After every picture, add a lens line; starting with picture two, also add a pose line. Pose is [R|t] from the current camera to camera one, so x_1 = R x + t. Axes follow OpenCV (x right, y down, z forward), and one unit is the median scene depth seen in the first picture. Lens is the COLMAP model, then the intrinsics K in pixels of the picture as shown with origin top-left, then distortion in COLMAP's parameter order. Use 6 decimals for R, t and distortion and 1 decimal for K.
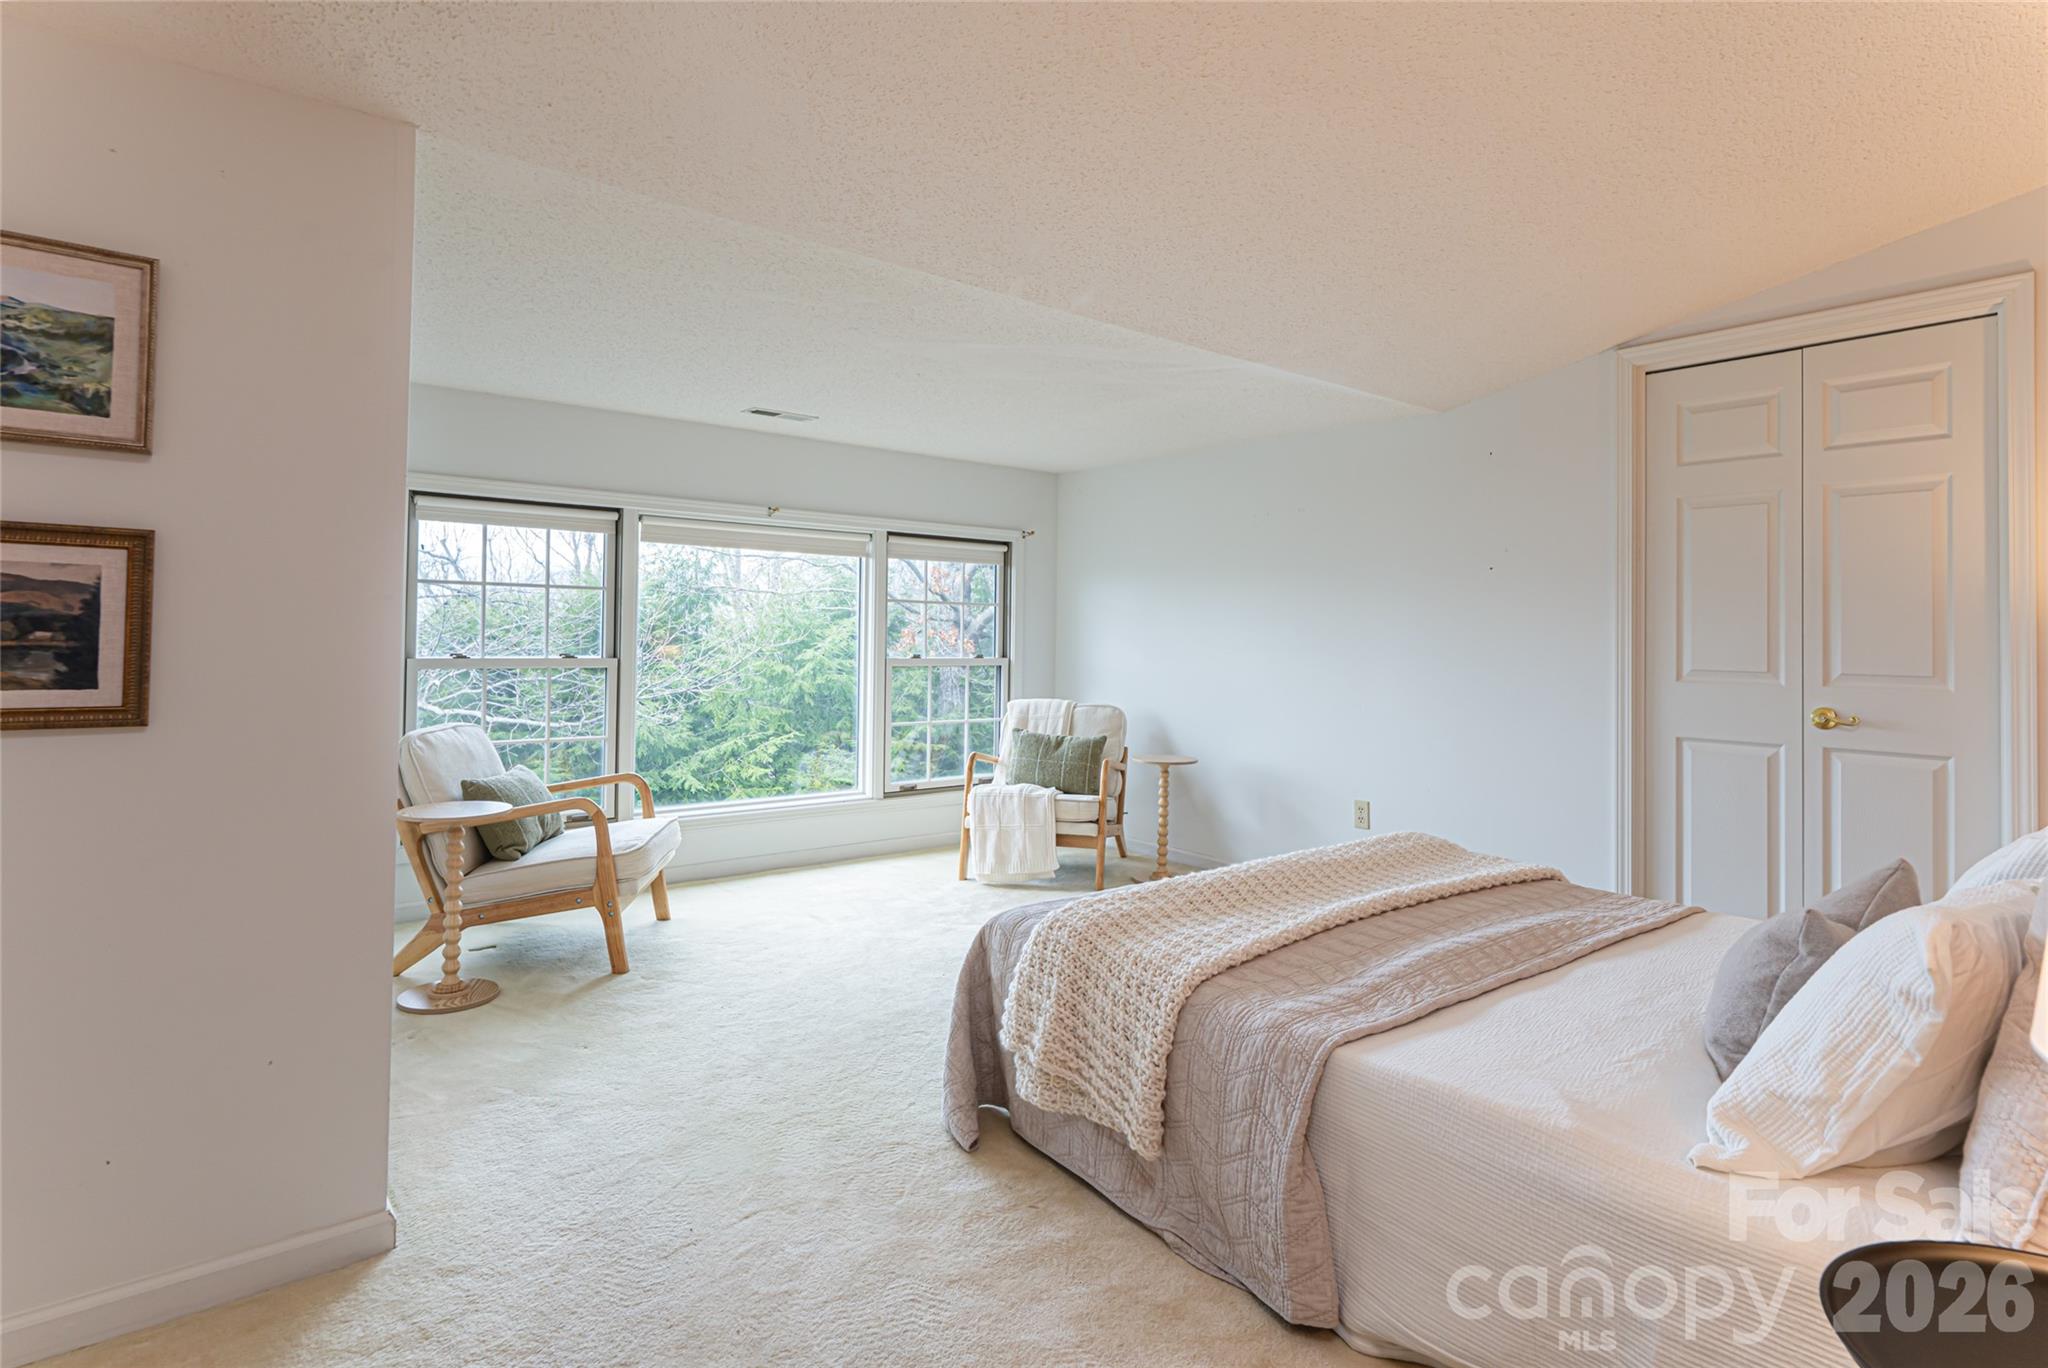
lens RADIAL K [[1053.4, 0, 1016.4], [0, 1053.4, 649.3], [0, 0, 1]] dist [-0.000060, -0.000032]
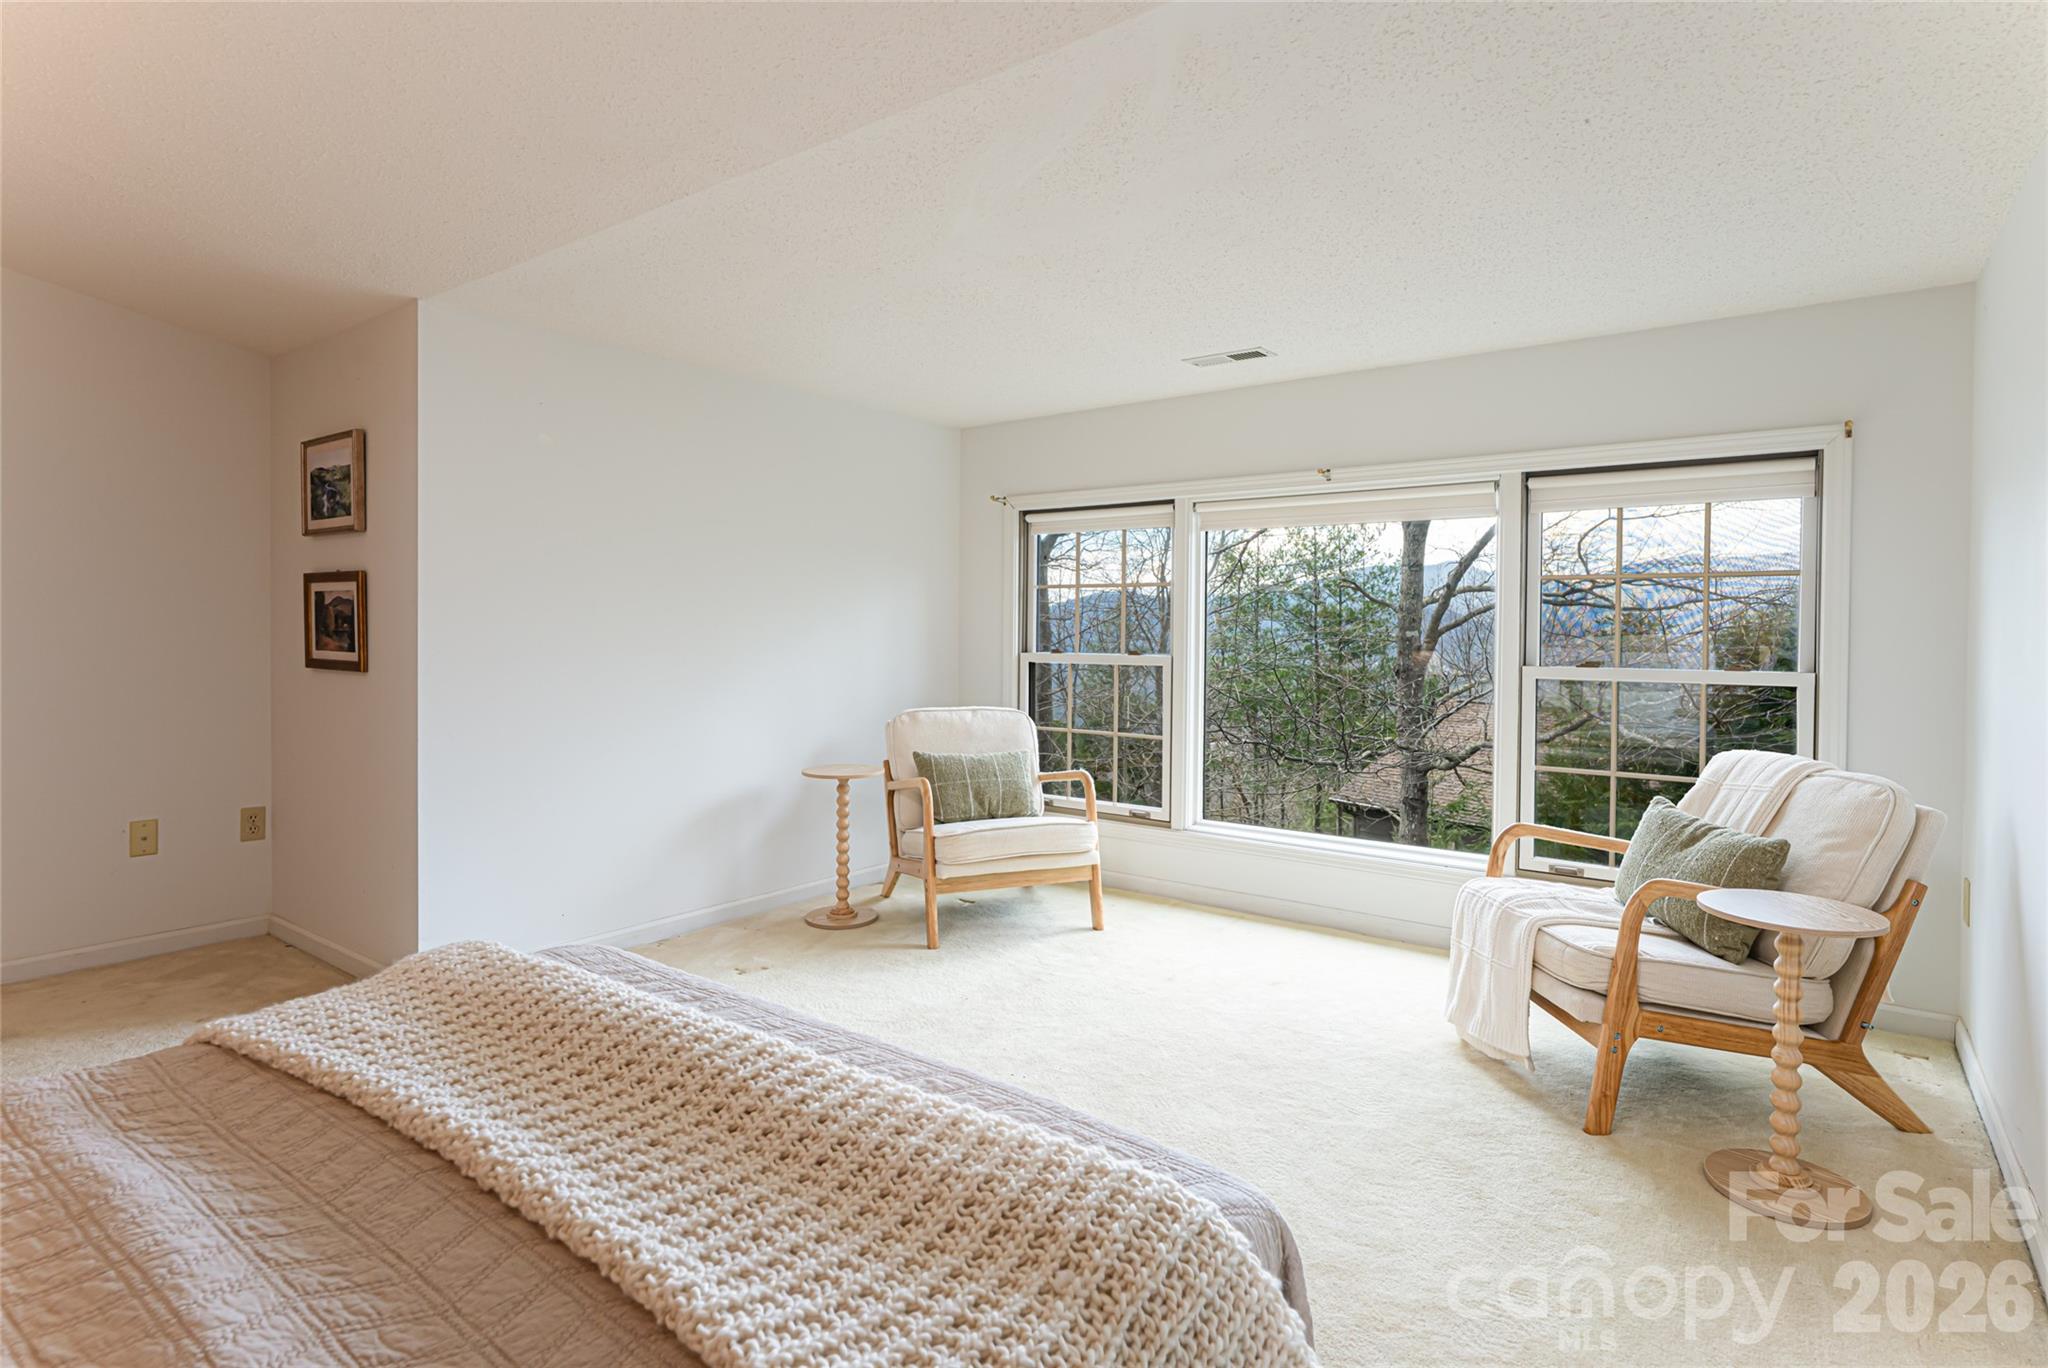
lens RADIAL K [[1061.8, 0, 1024.0], [0, 1061.8, 684.0], [0, 0, 1]] dist [0.000405, 0.000140]
pose [[0.244047, 0.036555, -0.969074, 0.523629], [-0.018165, 0.999286, 0.033120, 0.002915], [0.969593, 0.009520, 0.244537, 0.638645]]
